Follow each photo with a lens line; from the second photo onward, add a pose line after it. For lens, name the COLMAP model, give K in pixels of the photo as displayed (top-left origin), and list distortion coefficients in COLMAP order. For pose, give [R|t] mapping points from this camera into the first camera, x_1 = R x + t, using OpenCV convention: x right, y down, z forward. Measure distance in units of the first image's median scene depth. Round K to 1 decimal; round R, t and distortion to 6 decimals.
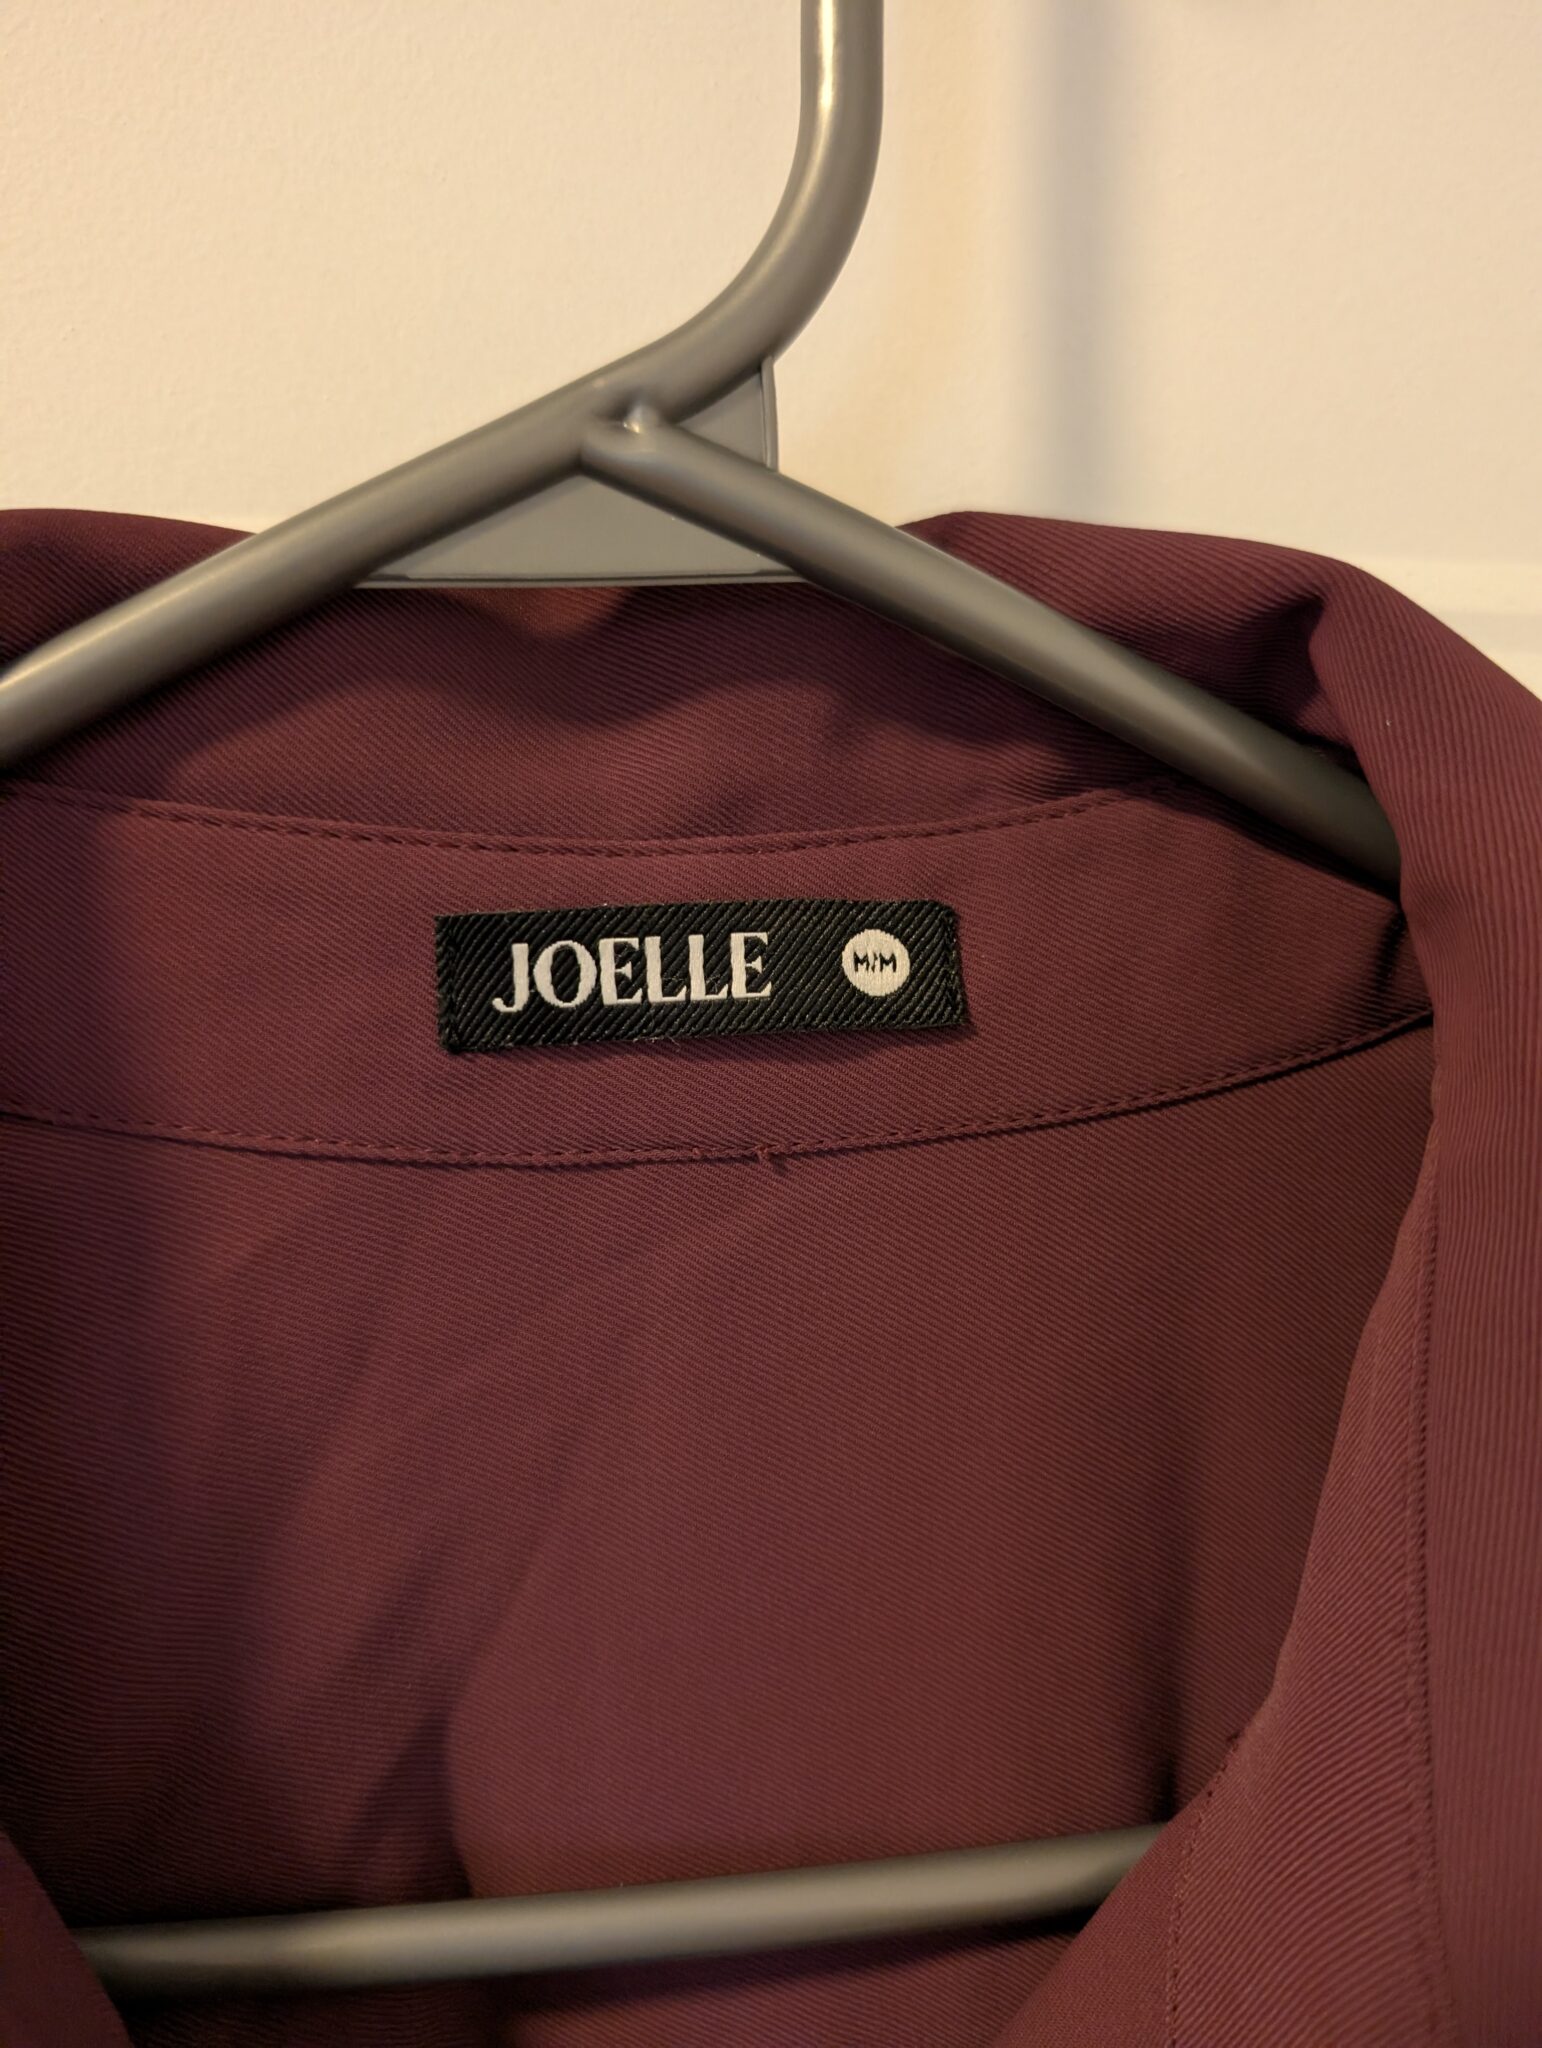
lens RADIAL K [[1468.7, 0, 771.0], [0, 1468.7, 1024.0], [0, 0, 1]] dist [0.058465, -0.000105]
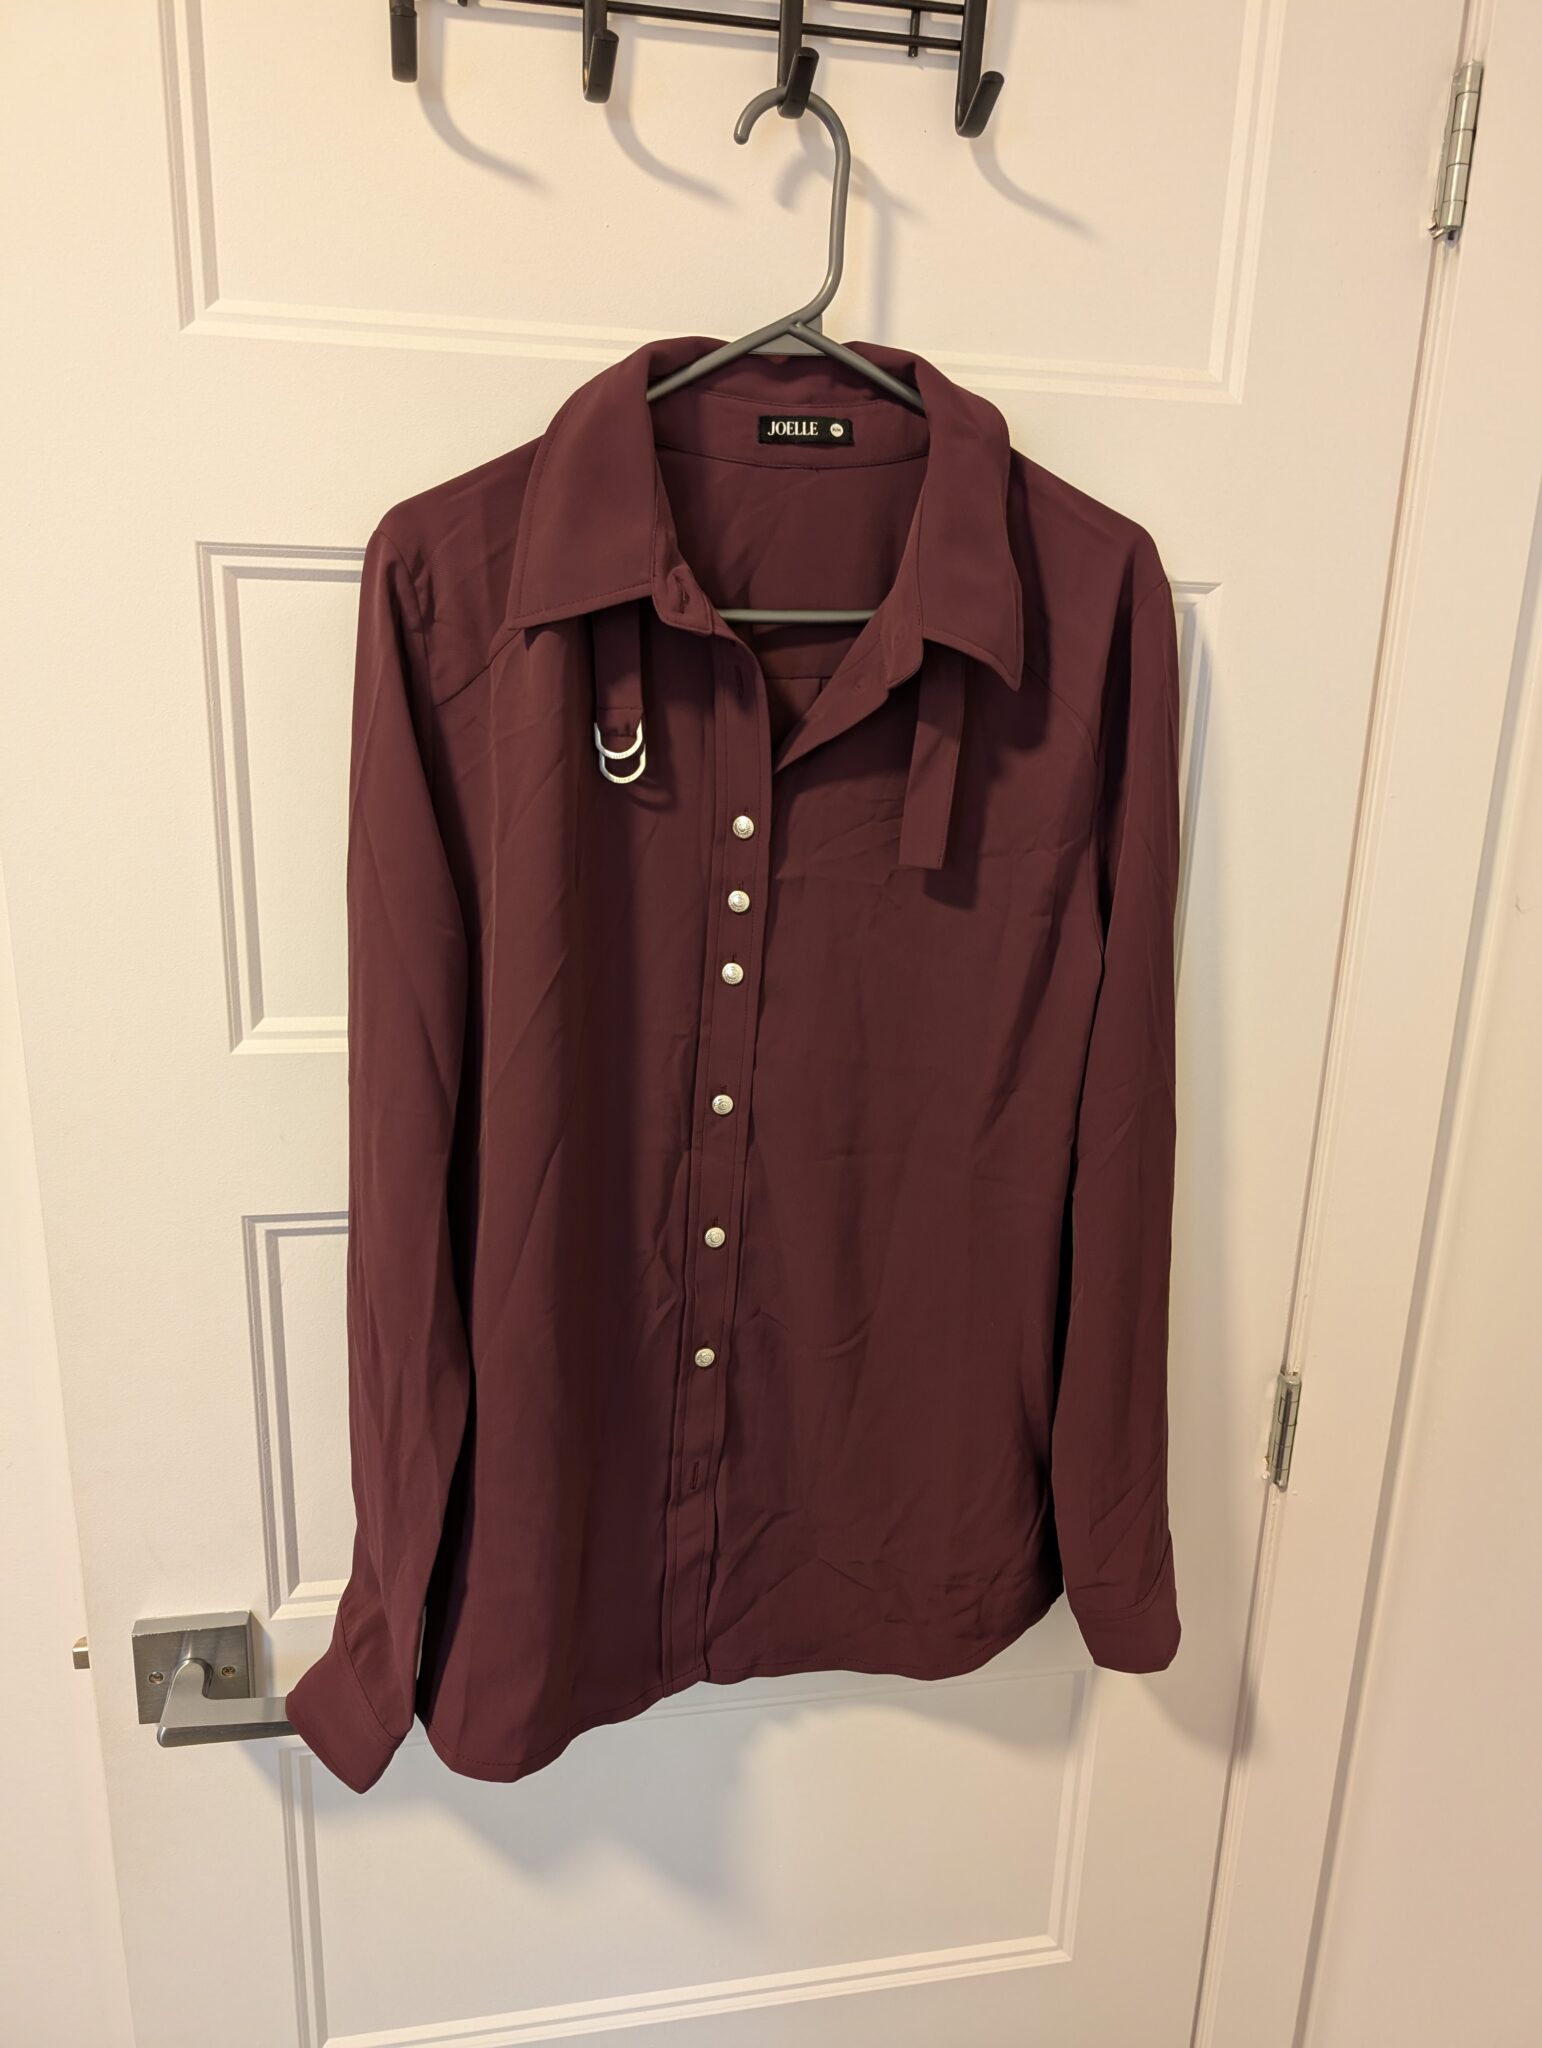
lens RADIAL K [[1435.4, 0, 771.0], [0, 1435.4, 1024.0], [0, 0, 1]] dist [-0.006464, -0.004648]
pose [[0.998096, 0.011580, 0.060584, -0.473112], [-0.021647, 0.985507, 0.168249, 1.255296], [-0.057757, -0.169240, 0.983881, -4.632743]]
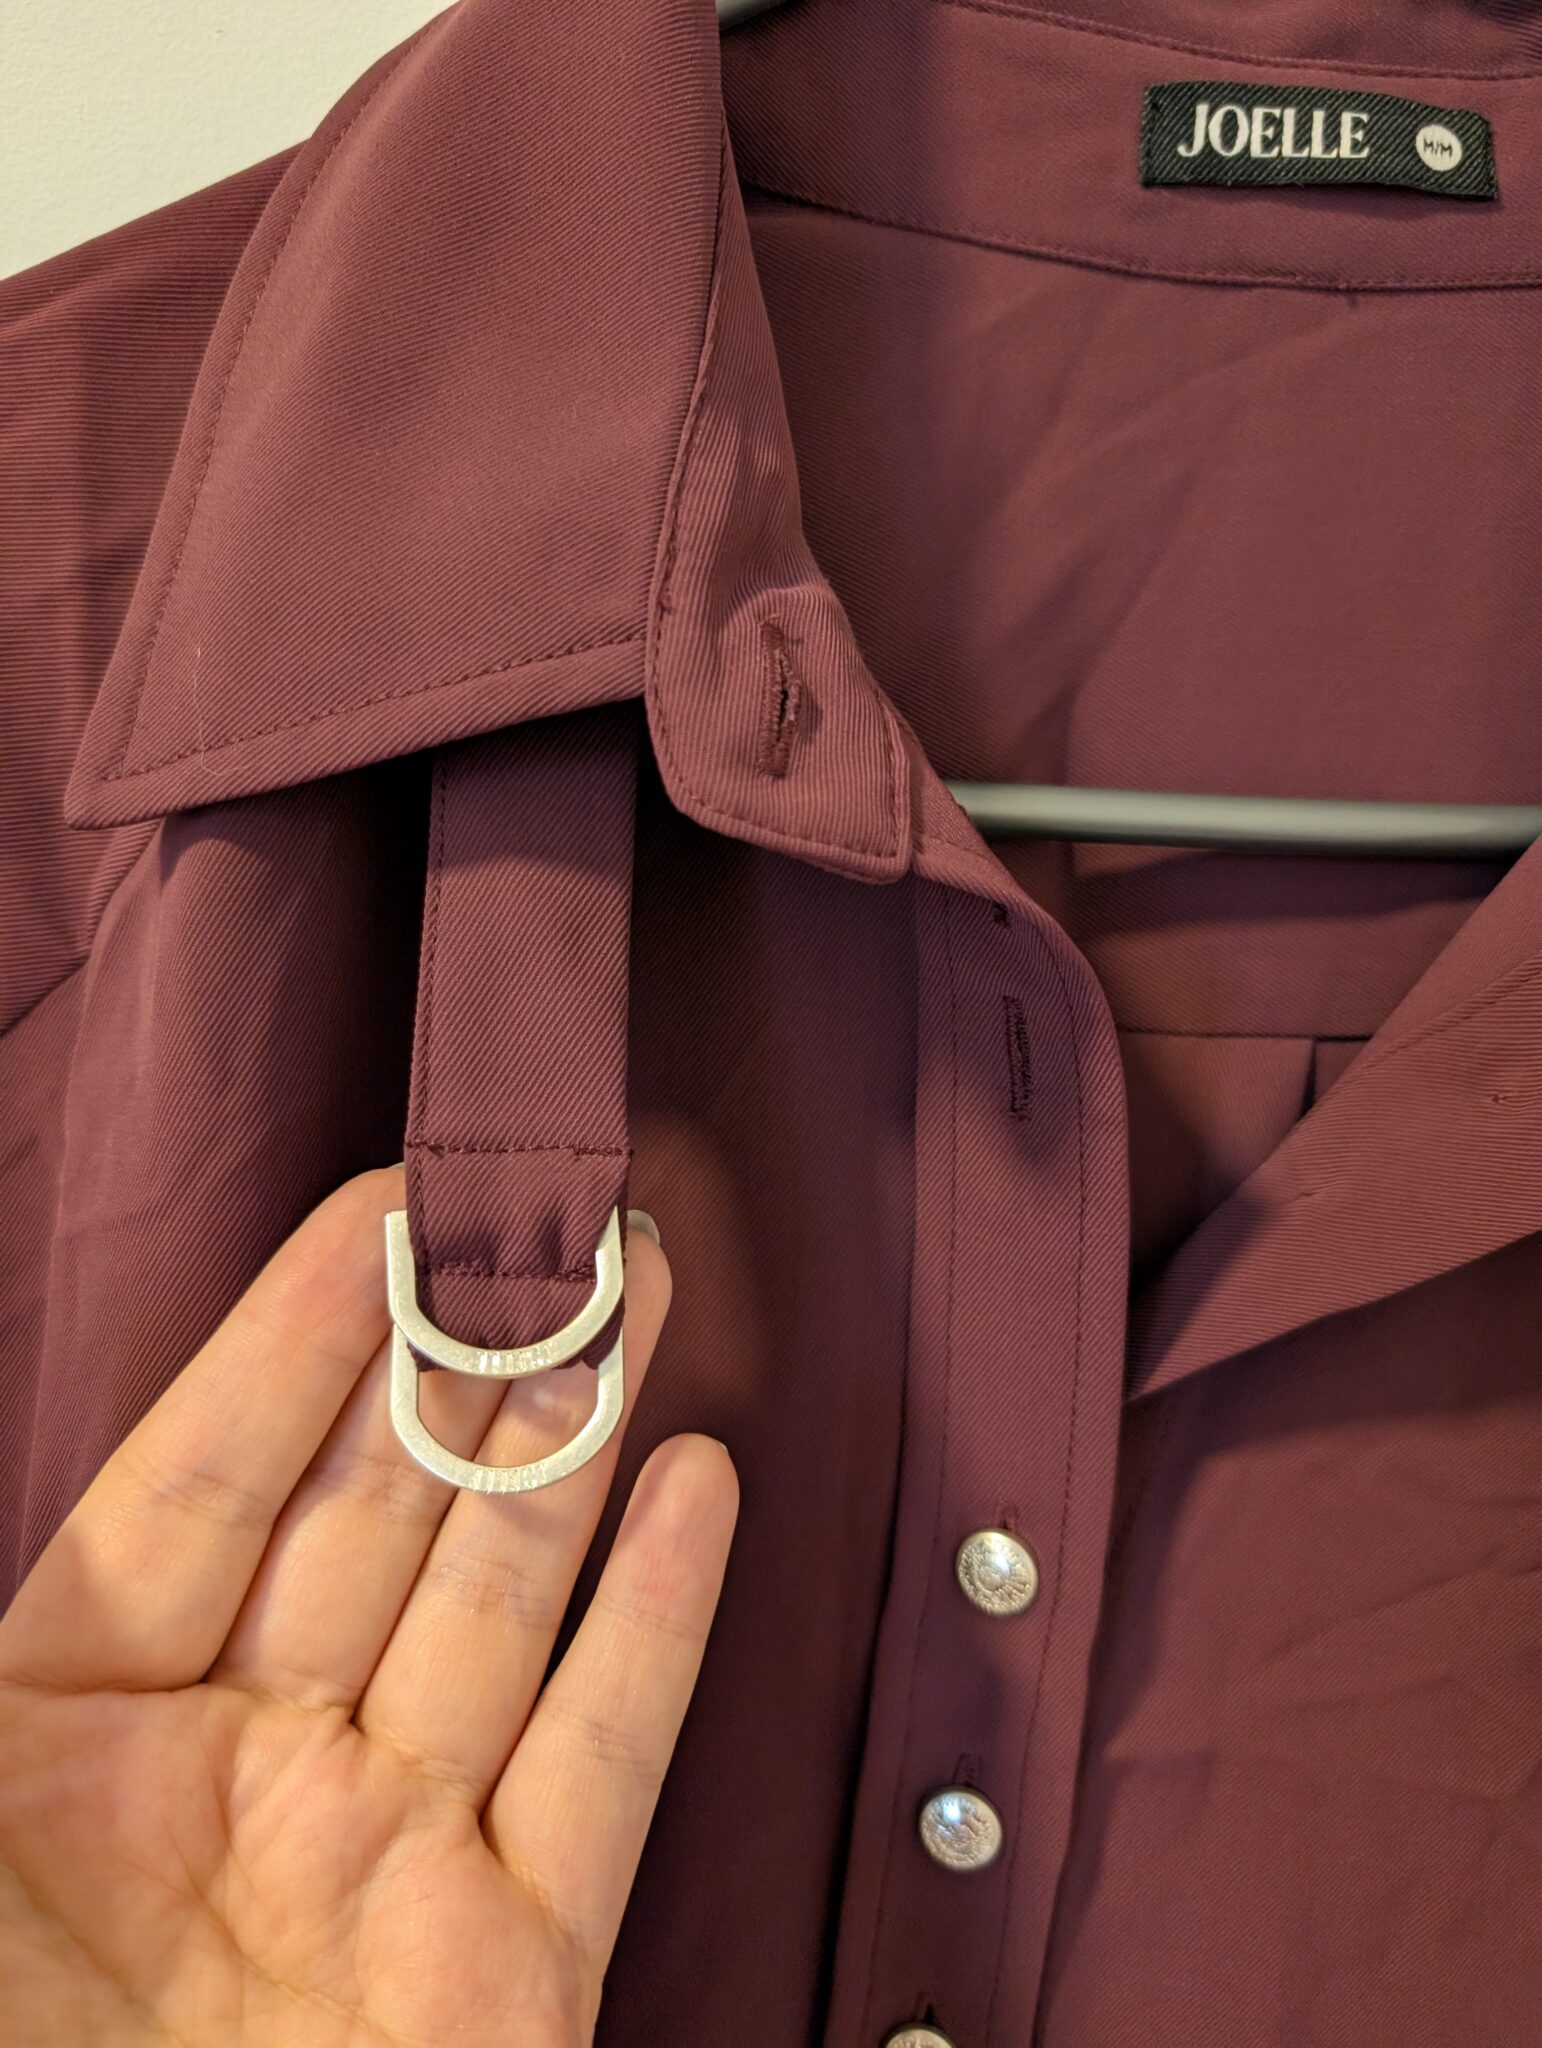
lens RADIAL K [[1473.2, 0, 756.5], [0, 1473.2, 1014.3], [0, 0, 1]] dist [-0.009756, -0.000718]
pose [[0.989627, 0.077230, -0.121134, -0.358650], [-0.075377, 0.996958, 0.019816, 0.846758], [0.122296, -0.010480, 0.992438, -0.519228]]
